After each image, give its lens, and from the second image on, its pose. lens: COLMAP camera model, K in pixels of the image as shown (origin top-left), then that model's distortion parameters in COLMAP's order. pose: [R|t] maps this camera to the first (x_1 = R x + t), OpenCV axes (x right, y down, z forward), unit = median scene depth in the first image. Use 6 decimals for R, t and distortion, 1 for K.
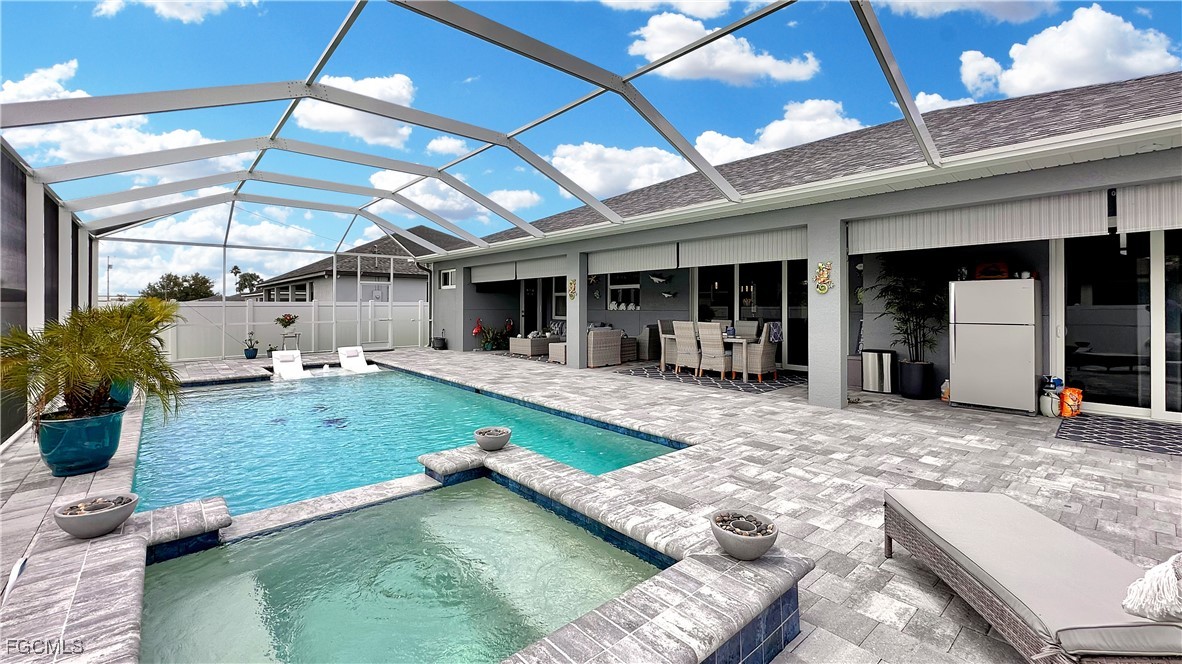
lens RADIAL K [[482.3, 0, 607.0], [0, 482.3, 303.9], [0, 0, 1]] dist [-0.011046, 0.000767]
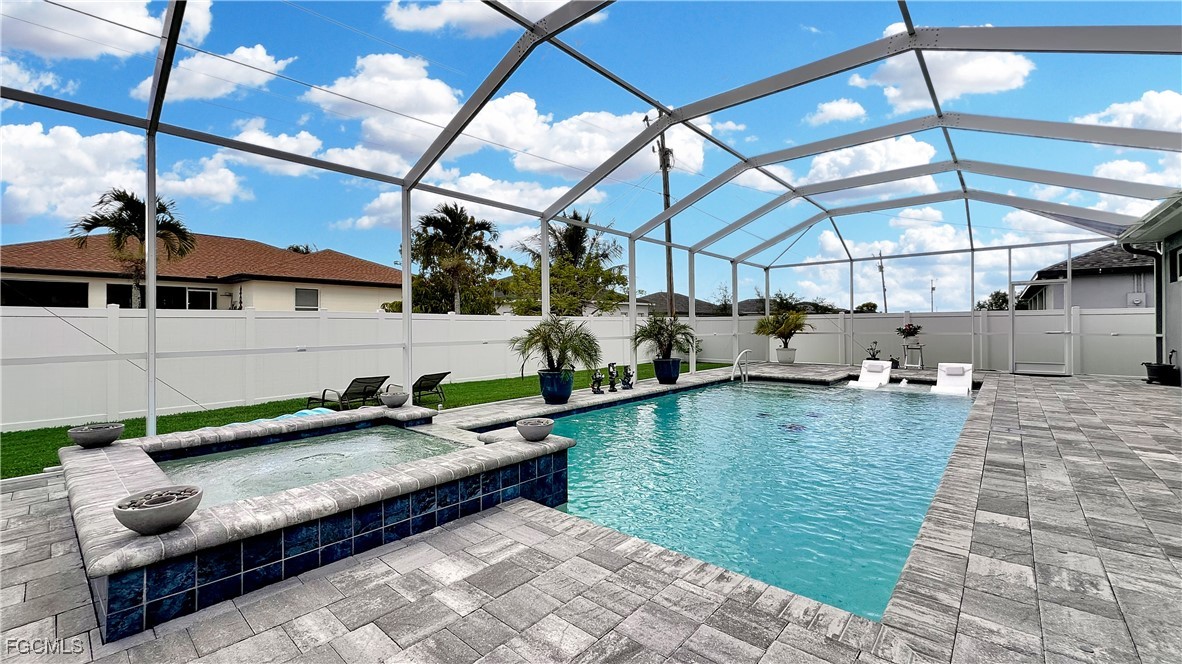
lens RADIAL K [[482.3, 0, 575.1], [0, 482.3, 327.3], [0, 0, 1]] dist [-0.011046, 0.000767]
pose [[0.108846, 0.006924, -0.994034, 0.244231], [0.006623, 0.999949, 0.007690, 0.021217], [0.994037, -0.007420, 0.108795, 0.318435]]
